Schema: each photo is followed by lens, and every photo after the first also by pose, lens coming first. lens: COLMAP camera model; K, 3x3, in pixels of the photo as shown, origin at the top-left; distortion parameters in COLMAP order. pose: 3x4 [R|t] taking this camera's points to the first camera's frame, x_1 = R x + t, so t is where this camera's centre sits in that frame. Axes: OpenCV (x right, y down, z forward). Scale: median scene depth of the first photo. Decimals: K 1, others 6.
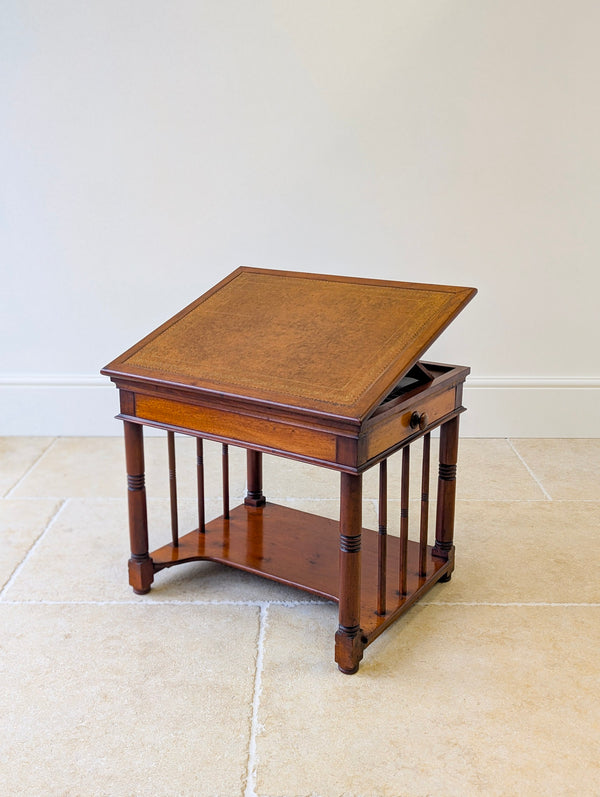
lens RADIAL K [[838.7, 0, 293.7], [0, 838.7, 395.1], [0, 0, 1]] dist [0.024050, 0.010569]
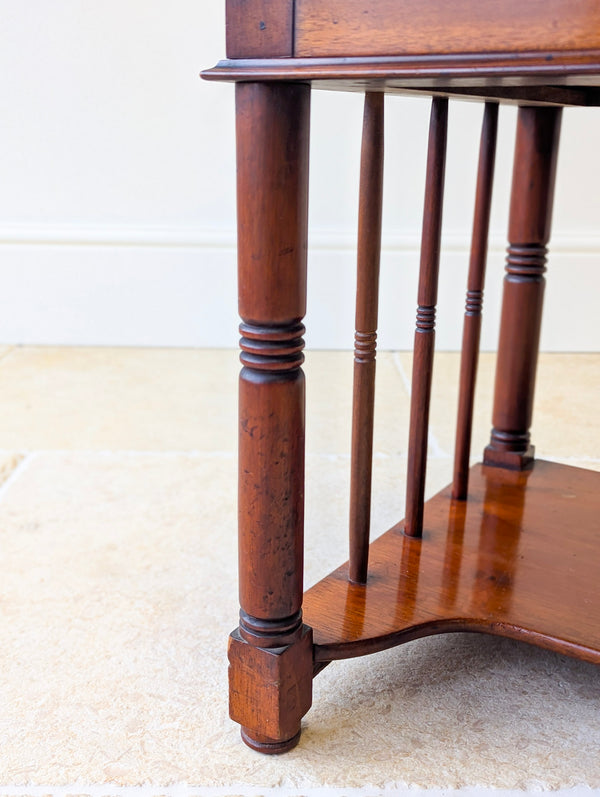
lens RADIAL K [[894.8, 0, 300.7], [0, 894.8, 412.3], [0, 0, 1]] dist [0.023082, 0.017907]
pose [[0.999840, 0.011315, 0.013875, -0.180861], [-0.011824, 0.999241, 0.037107, 0.110763], [-0.013445, -0.037265, 0.999215, 0.709906]]
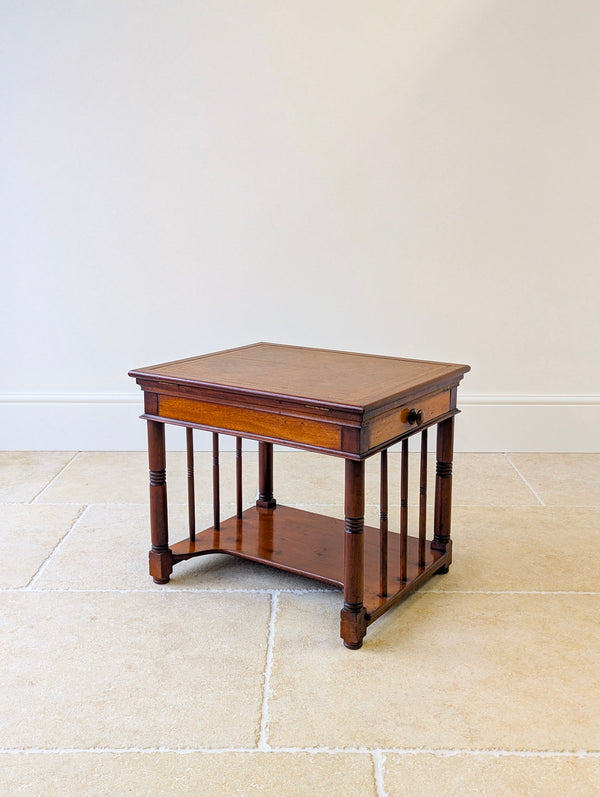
lens RADIAL K [[835.5, 0, 302.0], [0, 835.5, 375.3], [0, 0, 1]] dist [0.018620, 0.013187]
pose [[1.000000, 0.000400, 0.000088, -0.000853], [-0.000393, 0.997339, -0.072902, 0.049778], [-0.000117, 0.072902, 0.997339, -0.089953]]
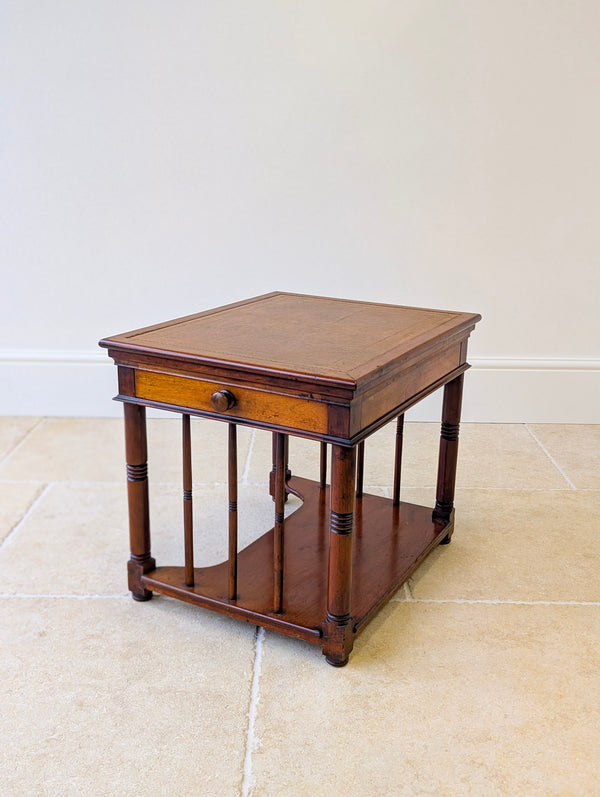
lens RADIAL K [[841.8, 0, 299.0], [0, 841.8, 399.4], [0, 0, 1]] dist [0.021247, 0.020650]
pose [[0.999936, 0.010598, 0.003882, -0.002700], [-0.010659, 0.999814, 0.016098, 0.019224], [-0.003710, -0.016138, 0.999863, 0.101049]]
